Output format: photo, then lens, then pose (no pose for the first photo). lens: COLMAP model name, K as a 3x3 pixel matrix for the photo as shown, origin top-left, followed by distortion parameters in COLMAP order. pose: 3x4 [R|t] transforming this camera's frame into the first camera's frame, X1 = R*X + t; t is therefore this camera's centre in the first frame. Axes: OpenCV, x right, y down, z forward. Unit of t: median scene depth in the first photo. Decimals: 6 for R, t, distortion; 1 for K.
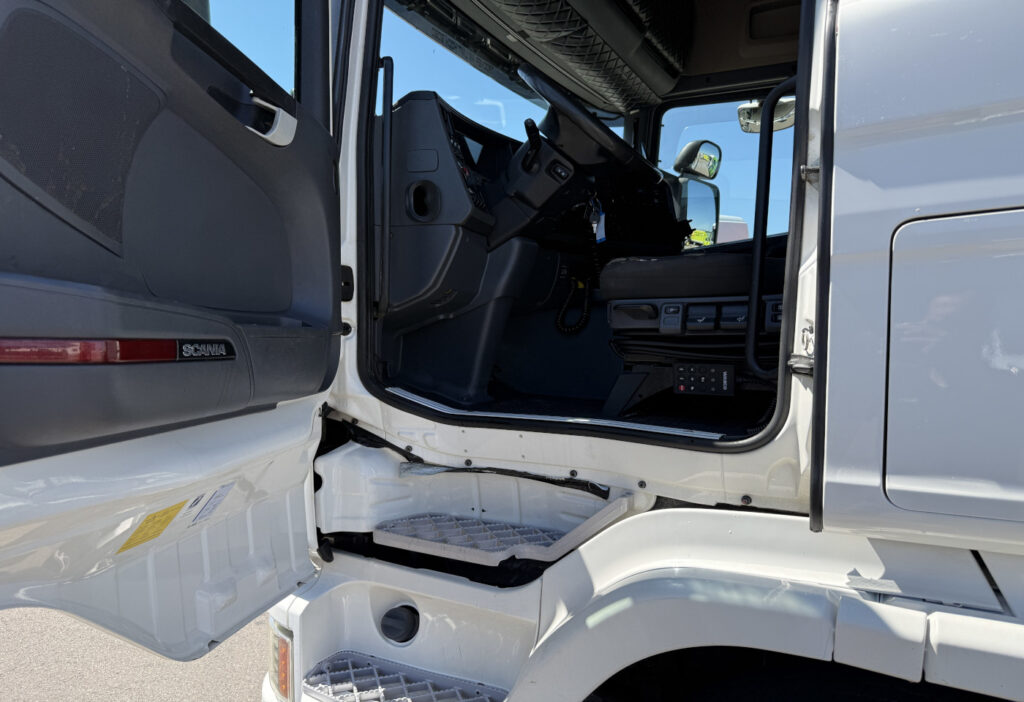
lens RADIAL K [[731.8, 0, 512.0], [0, 731.8, 351.0], [0, 0, 1]] dist [0.029868, -0.005621]
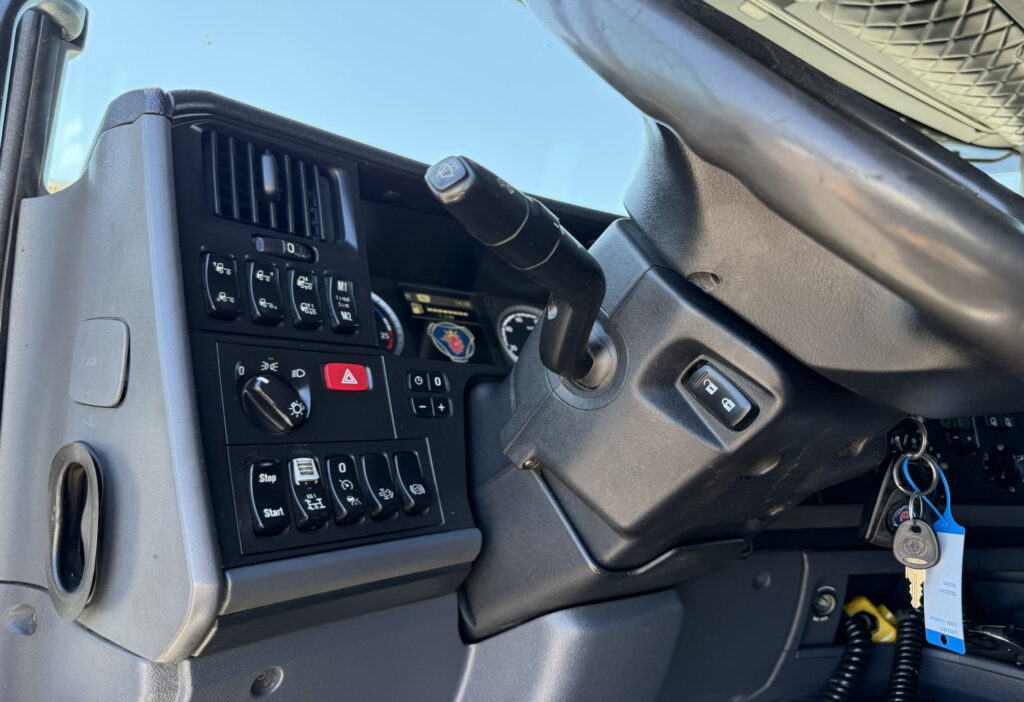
lens RADIAL K [[731.8, 0, 512.0], [0, 731.8, 351.0], [0, 0, 1]] dist [0.029868, -0.005621]
pose [[0.906684, 0.023546, -0.421153, 0.096929], [-0.060606, 0.995353, -0.074827, -0.226417], [0.417434, 0.093368, 0.903898, 0.748067]]
